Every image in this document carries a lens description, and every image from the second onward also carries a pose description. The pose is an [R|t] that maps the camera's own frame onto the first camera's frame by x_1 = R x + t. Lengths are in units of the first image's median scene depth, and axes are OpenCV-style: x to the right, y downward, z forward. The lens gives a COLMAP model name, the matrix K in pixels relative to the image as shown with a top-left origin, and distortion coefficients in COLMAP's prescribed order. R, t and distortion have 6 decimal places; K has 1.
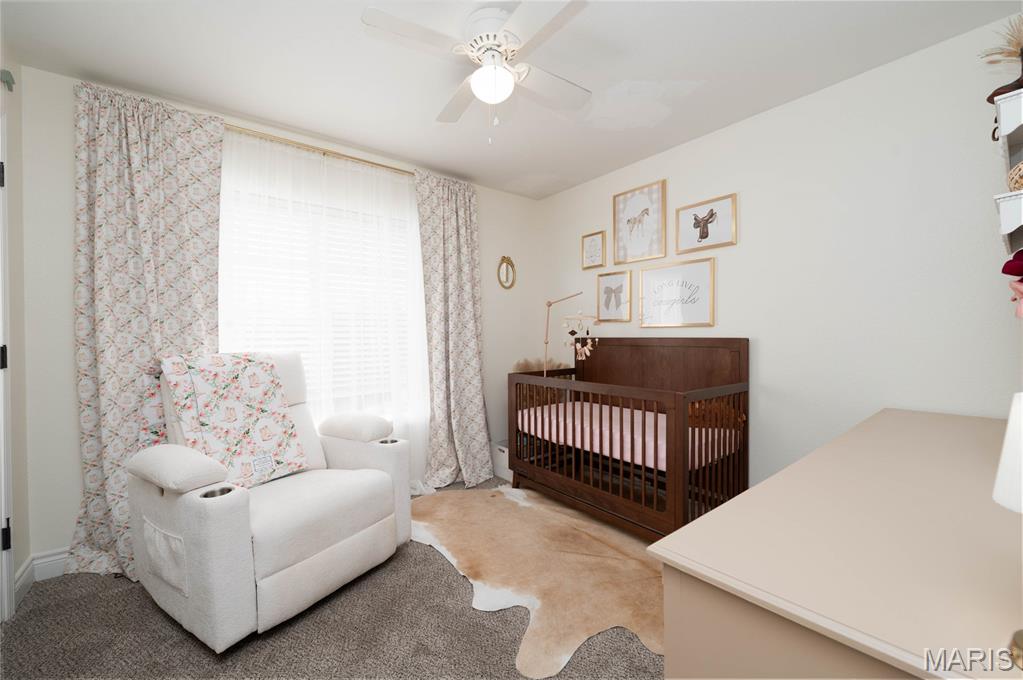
lens RADIAL K [[401.1, 0, 508.9], [0, 401.1, 339.7], [0, 0, 1]] dist [0.003935, 0.000074]
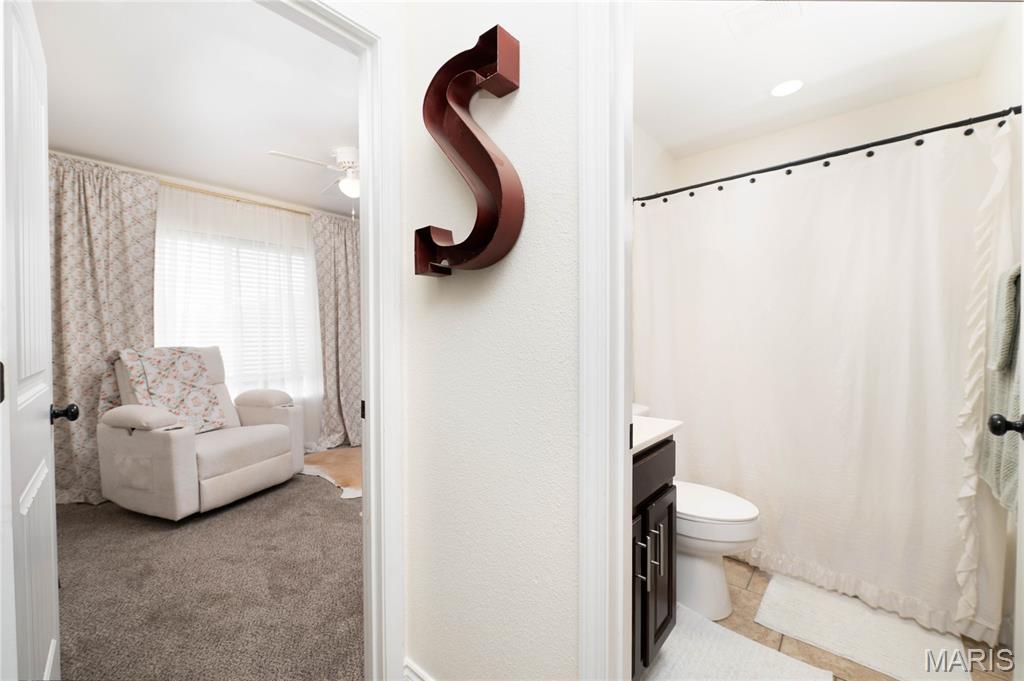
lens RADIAL K [[401.5, 0, 506.8], [0, 401.5, 340.8], [0, 0, 1]] dist [0.003935, 0.000074]
pose [[0.982442, 0.003321, 0.186539, 0.226729], [-0.004509, 0.999972, 0.005947, -0.002308], [-0.186514, -0.006684, 0.982430, -0.633558]]
